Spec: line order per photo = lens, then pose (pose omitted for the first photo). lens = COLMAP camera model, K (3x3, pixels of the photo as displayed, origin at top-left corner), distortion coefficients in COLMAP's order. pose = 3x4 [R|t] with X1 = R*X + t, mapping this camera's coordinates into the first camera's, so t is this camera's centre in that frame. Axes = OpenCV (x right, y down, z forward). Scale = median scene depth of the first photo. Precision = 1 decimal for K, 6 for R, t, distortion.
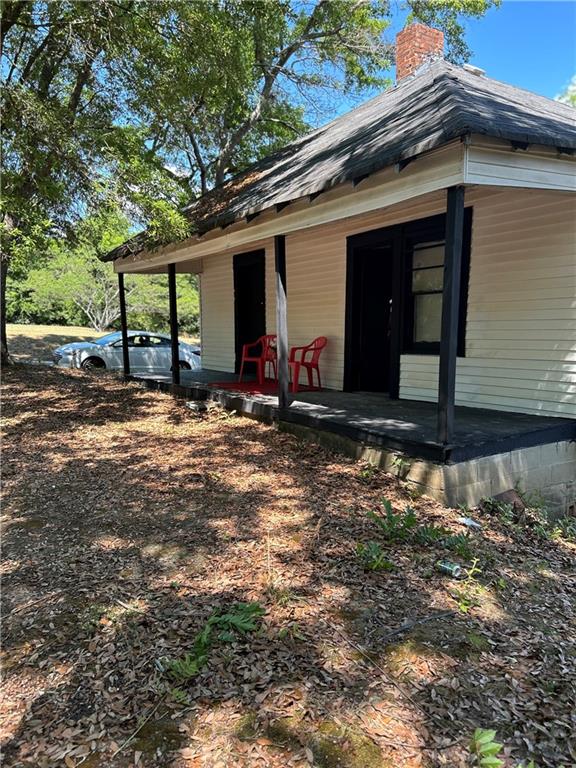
lens RADIAL K [[572.5, 0, 288.0], [0, 572.5, 384.0], [0, 0, 1]] dist [0.060467, -0.006919]
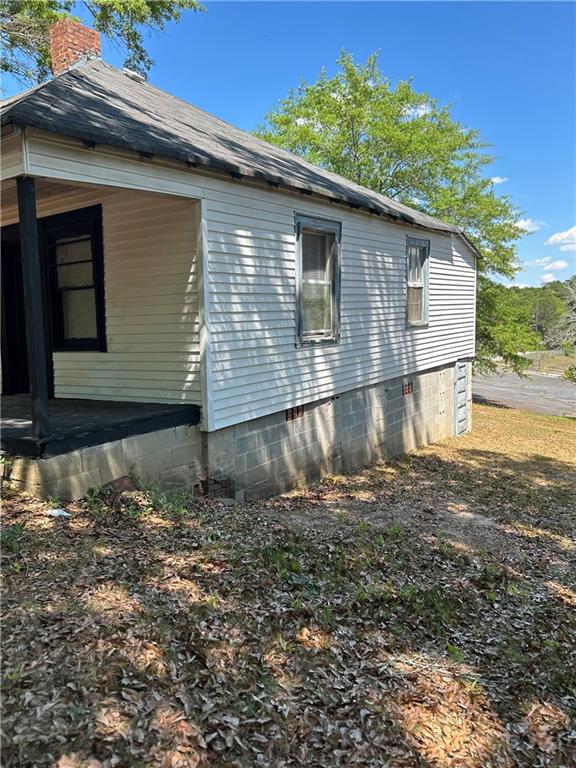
lens RADIAL K [[572.5, 0, 288.0], [0, 572.5, 384.0], [0, 0, 1]] dist [0.060467, -0.006919]
pose [[0.938542, -0.054516, 0.340834, 0.301098], [0.058024, 0.998315, -0.000098, 0.032676], [-0.340254, 0.019869, 0.940124, -0.072169]]
